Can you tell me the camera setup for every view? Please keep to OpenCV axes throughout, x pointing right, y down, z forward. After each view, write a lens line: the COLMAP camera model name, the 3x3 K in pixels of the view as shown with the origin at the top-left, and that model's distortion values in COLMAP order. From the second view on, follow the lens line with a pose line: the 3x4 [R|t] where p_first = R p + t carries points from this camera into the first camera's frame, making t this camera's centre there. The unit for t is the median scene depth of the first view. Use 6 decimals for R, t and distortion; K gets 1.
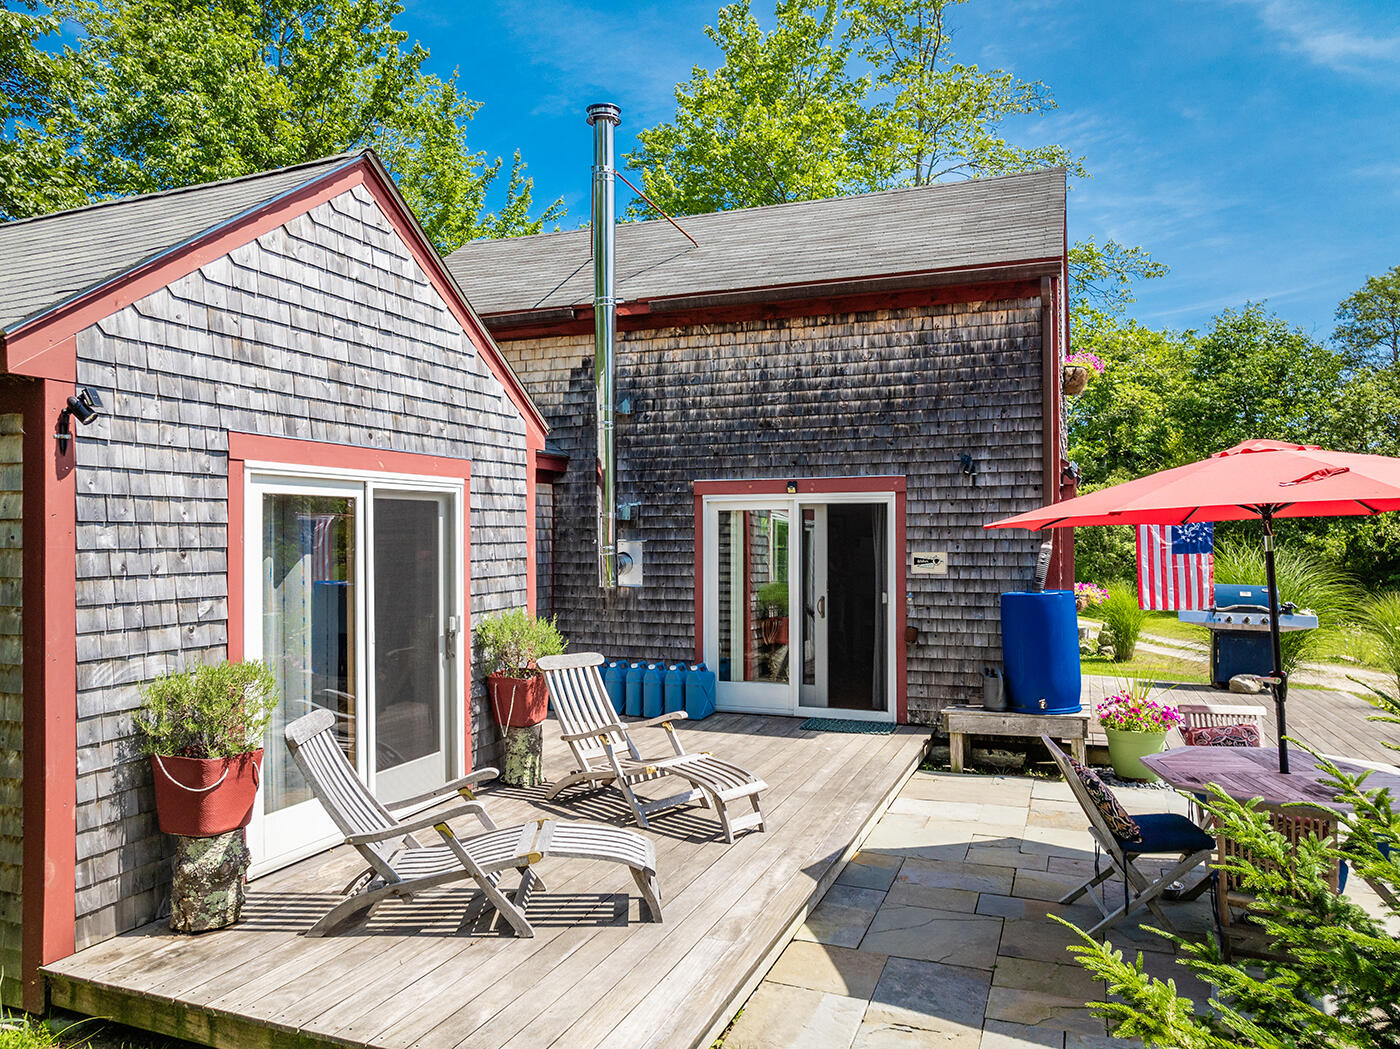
lens RADIAL K [[991.9, 0, 700.5], [0, 991.9, 529.5], [0, 0, 1]] dist [-0.023988, 0.005759]
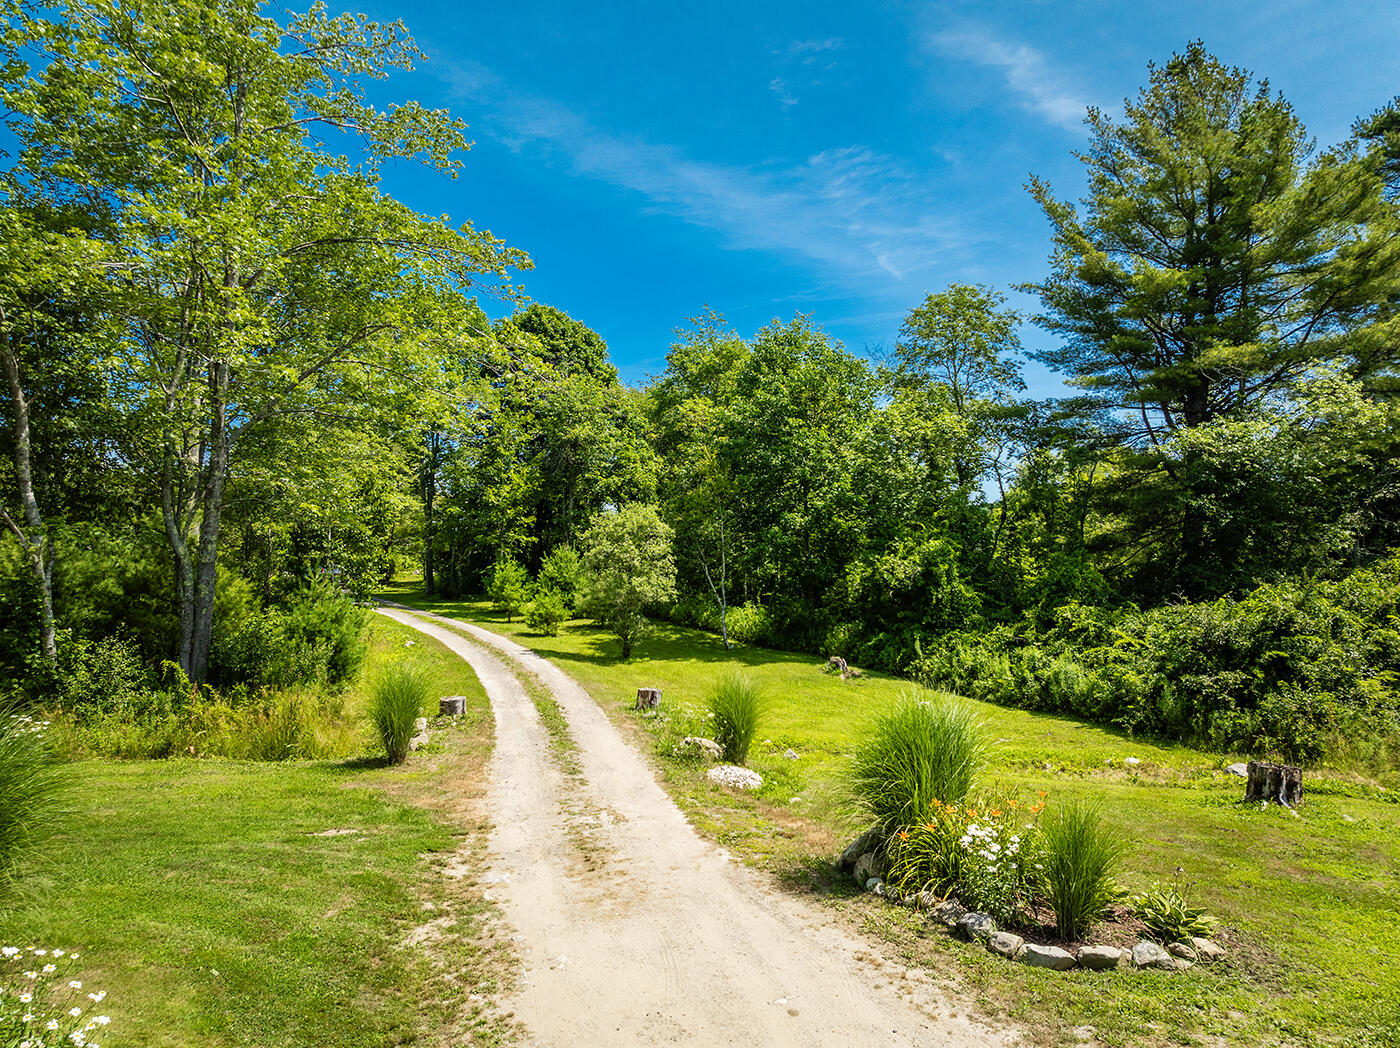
lens RADIAL K [[978.0, 0, 703.8], [0, 978.0, 520.5], [0, 0, 1]] dist [-0.063622, 0.049641]
pose [[0.977347, -0.001942, 0.211632, 1.309780], [0.004435, 0.999926, -0.011306, -0.119133], [-0.211595, 0.011988, 0.977284, 0.561077]]
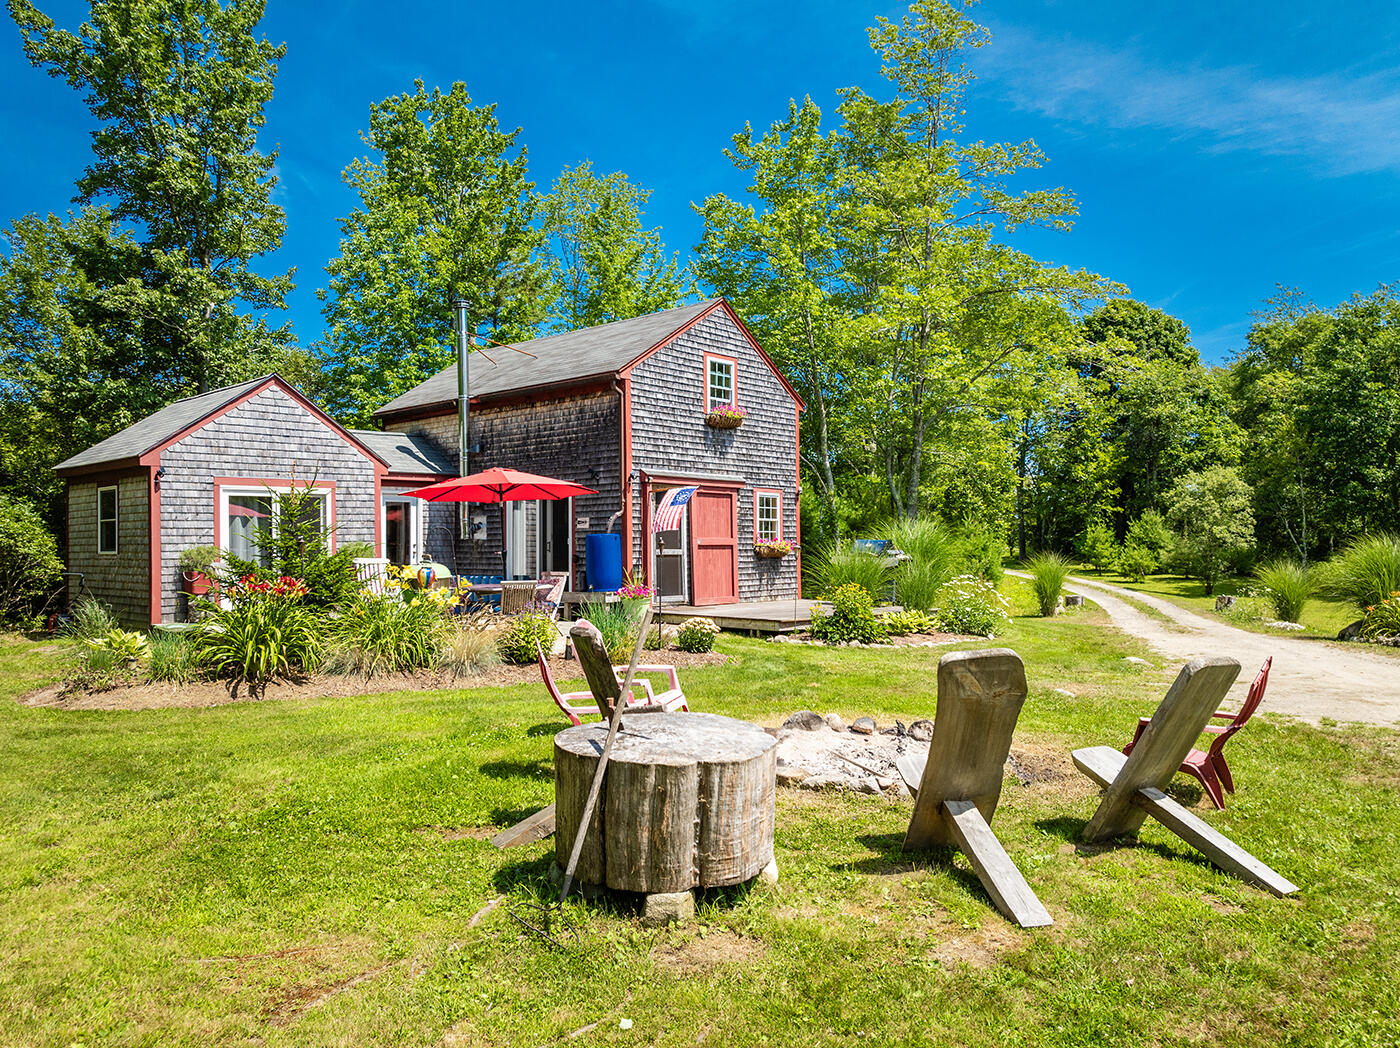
lens RADIAL K [[991.9, 0, 700.5], [0, 991.9, 529.0], [0, 0, 1]] dist [-0.023988, 0.005759]
pose [[0.940196, -0.014915, -0.340306, 1.156263], [0.013847, 0.999889, -0.005567, 0.061212], [0.340351, 0.000522, 0.940298, -0.812590]]
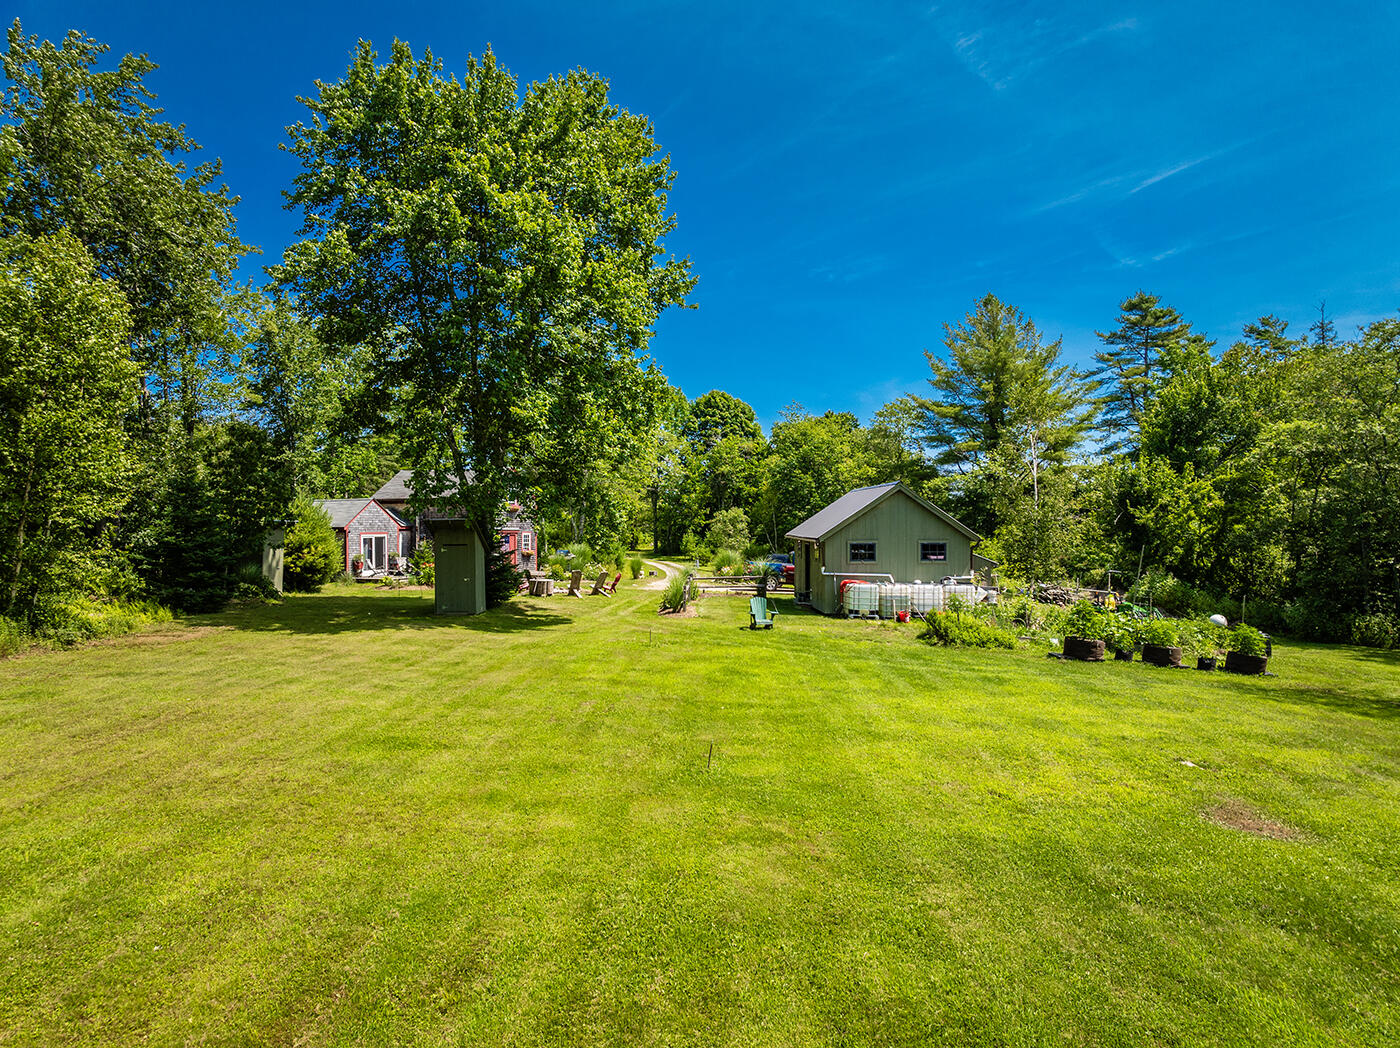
lens RADIAL K [[1009.8, 0, 711.6], [0, 1009.8, 519.9], [0, 0, 1]] dist [-0.025539, 0.006122]
pose [[0.999669, -0.003394, -0.025504, 1.903819], [0.003424, 0.999994, 0.001126, -0.124875], [0.025500, -0.001213, 0.999674, -5.180362]]
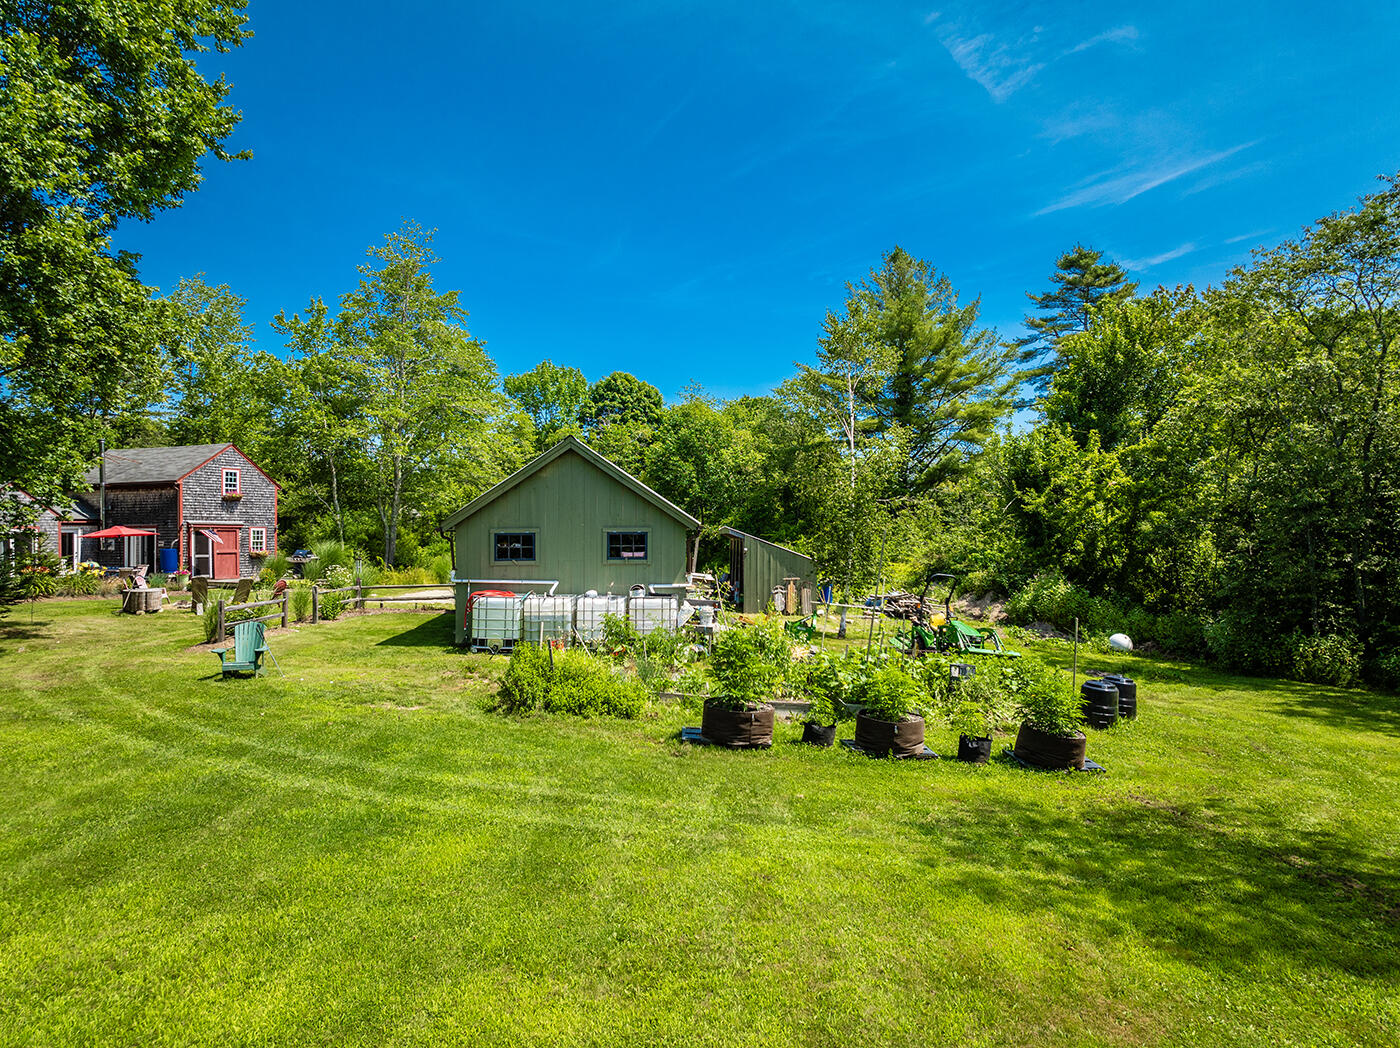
lens RADIAL K [[1005.8, 0, 721.9], [0, 1005.8, 523.4], [0, 0, 1]] dist [-0.026916, -0.000898]
pose [[0.999815, -0.007127, -0.017847, 2.991088], [0.007141, 0.999974, 0.000730, -0.046692], [0.017841, -0.000857, 0.999840, -3.677531]]
